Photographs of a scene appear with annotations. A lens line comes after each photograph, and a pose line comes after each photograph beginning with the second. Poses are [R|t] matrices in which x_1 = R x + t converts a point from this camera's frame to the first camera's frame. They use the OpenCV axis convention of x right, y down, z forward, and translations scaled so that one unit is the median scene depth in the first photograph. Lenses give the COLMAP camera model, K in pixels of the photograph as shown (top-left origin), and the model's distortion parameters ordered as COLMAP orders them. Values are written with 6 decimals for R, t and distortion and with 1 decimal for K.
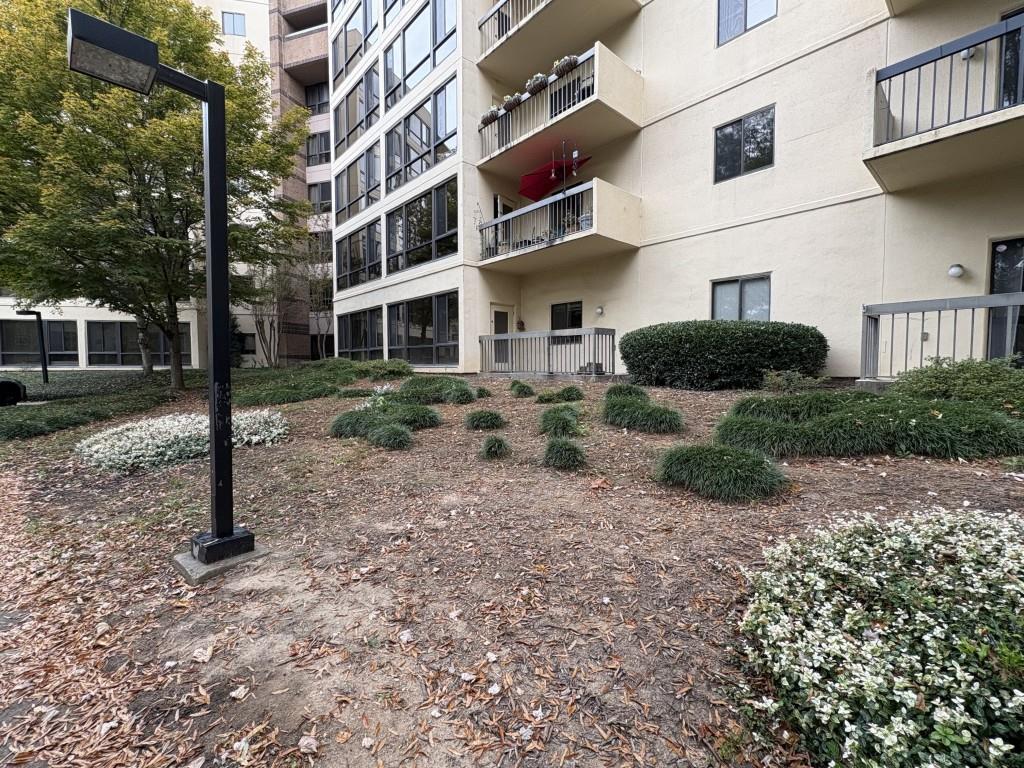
lens RADIAL K [[786.3, 0, 512.0], [0, 786.3, 384.0], [0, 0, 1]] dist [0.095605, -0.132616]
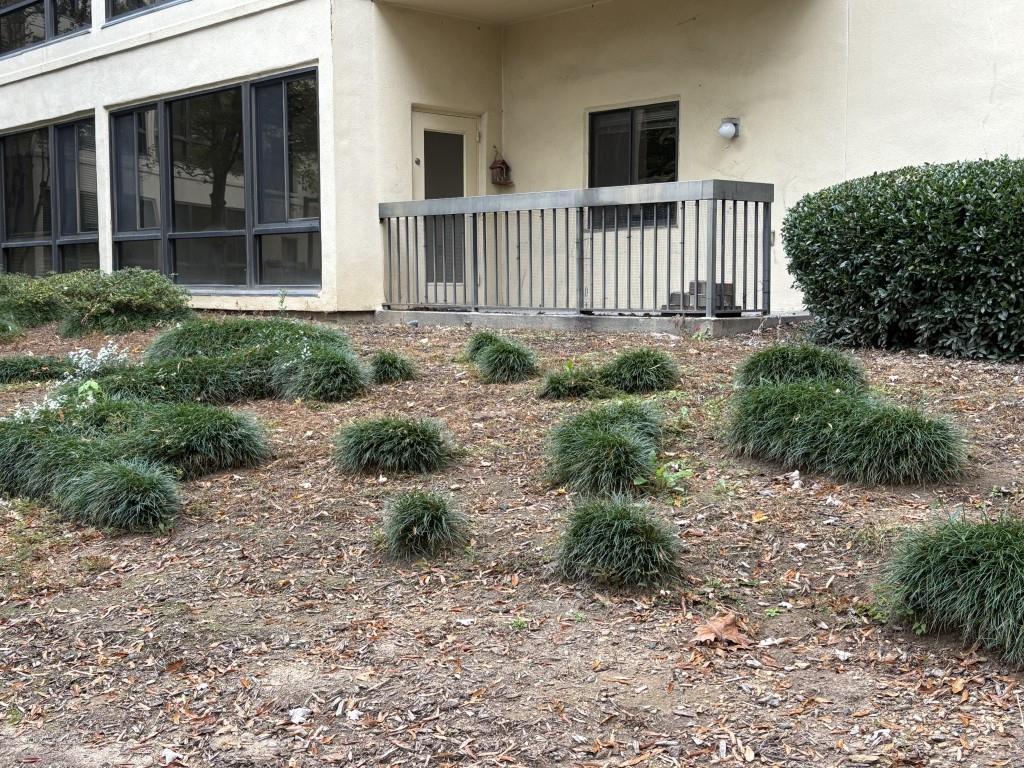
lens RADIAL K [[786.3, 0, 512.0], [0, 786.3, 384.0], [0, 0, 1]] dist [0.095605, -0.132616]
pose [[0.998352, 0.011394, -0.056251, 0.037357], [-0.004152, 0.991867, 0.127212, -0.027011], [0.057243, -0.126769, 0.990279, 0.652684]]
